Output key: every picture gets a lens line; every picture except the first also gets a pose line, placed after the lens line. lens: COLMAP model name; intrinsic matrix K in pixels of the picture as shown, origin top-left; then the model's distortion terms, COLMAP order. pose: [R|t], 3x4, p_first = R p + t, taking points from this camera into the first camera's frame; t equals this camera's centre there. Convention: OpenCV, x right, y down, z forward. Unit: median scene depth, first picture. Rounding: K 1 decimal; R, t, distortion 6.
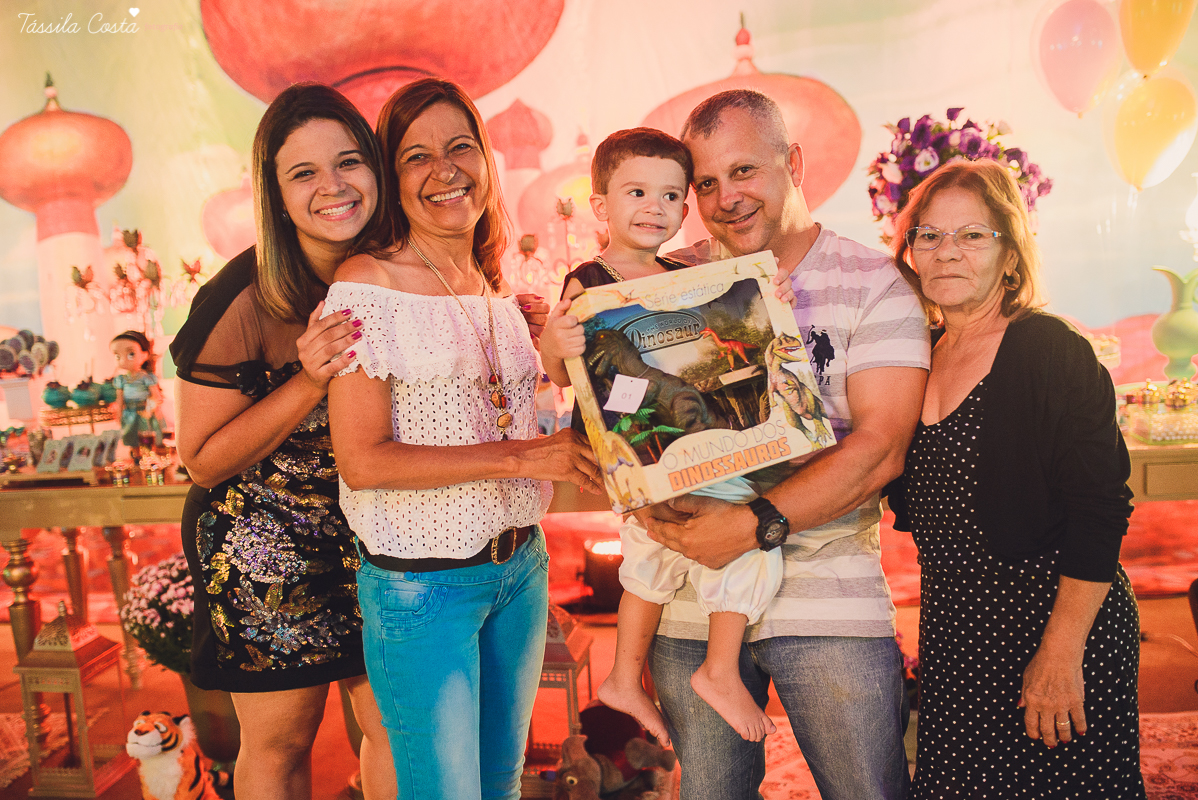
lens RADIAL K [[1137.3, 0, 599.0], [0, 1137.3, 400.0], [0, 0, 1]] dist [-0.105526, 0.121763]
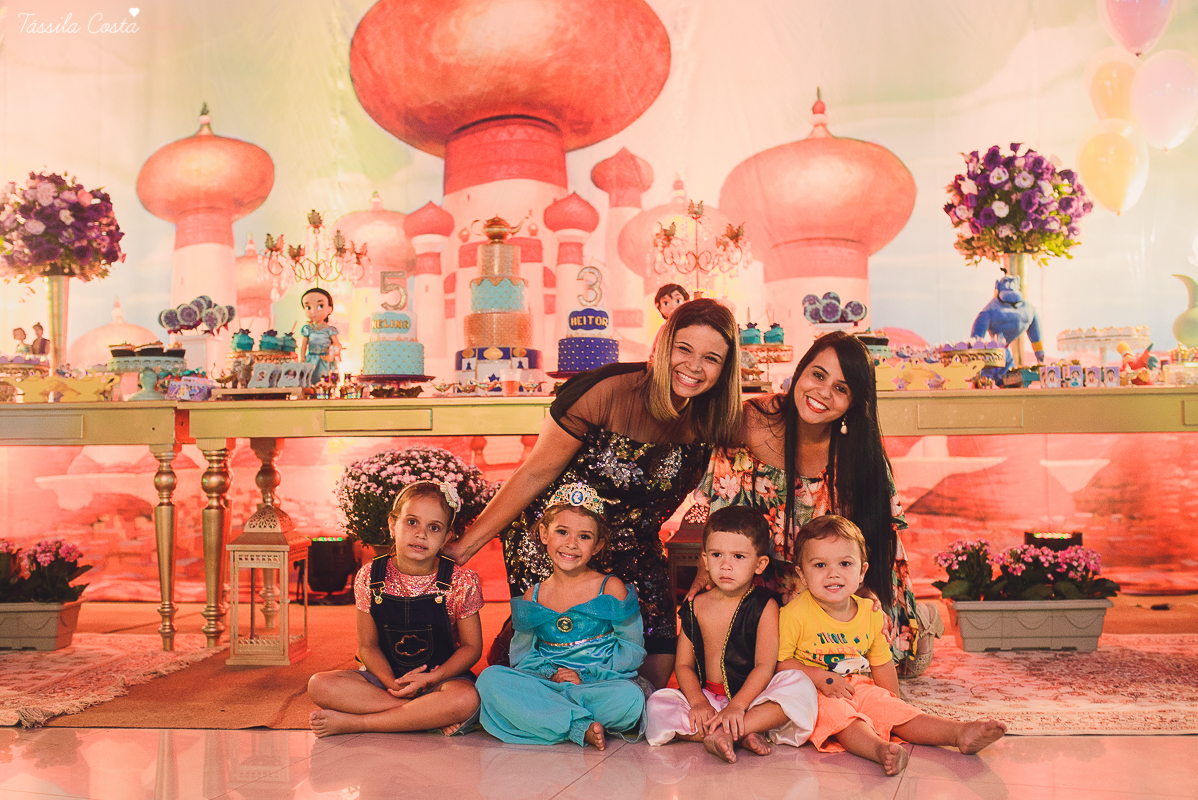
lens RADIAL K [[1188.9, 0, 599.0], [0, 1188.9, 400.0], [0, 0, 1]] dist [-0.129660, 0.220023]
pose [[0.996839, 0.053491, 0.058738, -0.157332], [-0.043448, 0.986059, -0.160621, 0.189845], [-0.066511, 0.157561, 0.985267, -0.163780]]
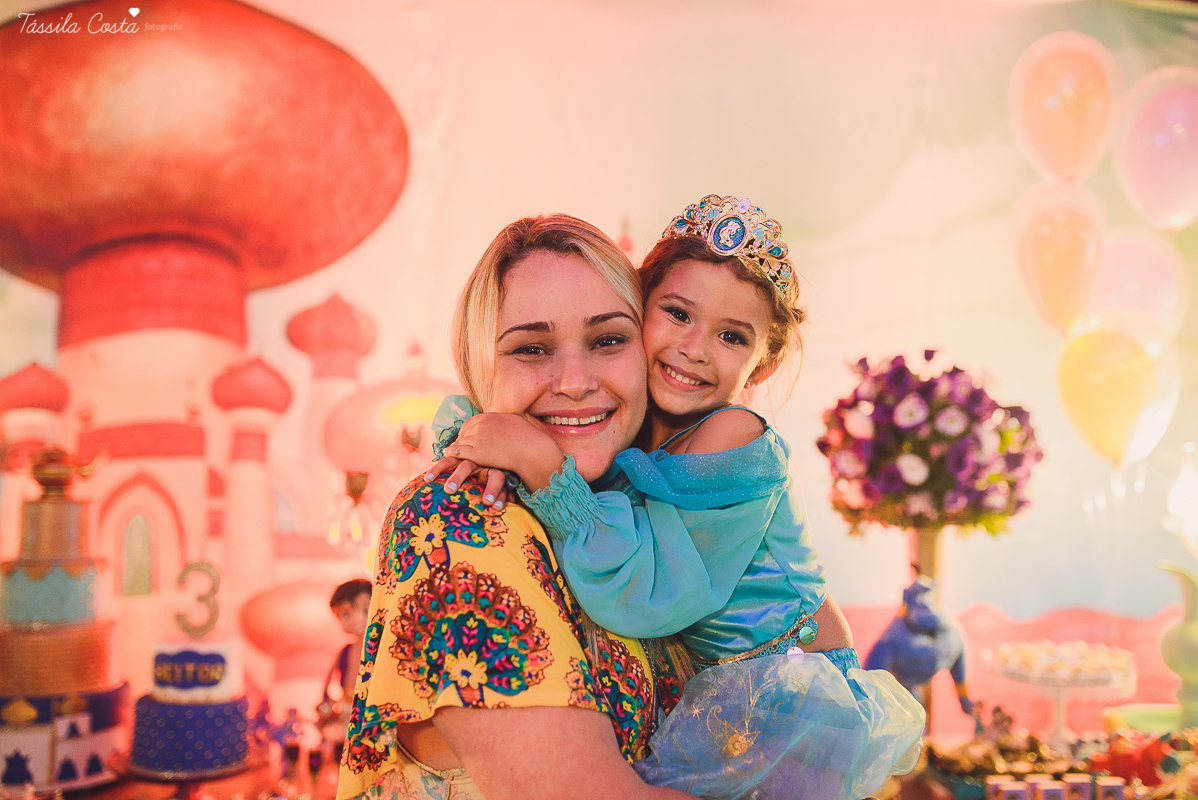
lens RADIAL K [[1188.9, 0, 599.0], [0, 1188.9, 400.0], [0, 0, 1]] dist [-0.129660, 0.220023]
pose [[0.974593, 0.084090, 0.207597, -0.058027], [-0.040129, 0.977407, -0.207521, -0.032326], [-0.220357, 0.193918, 0.955949, 0.197396]]
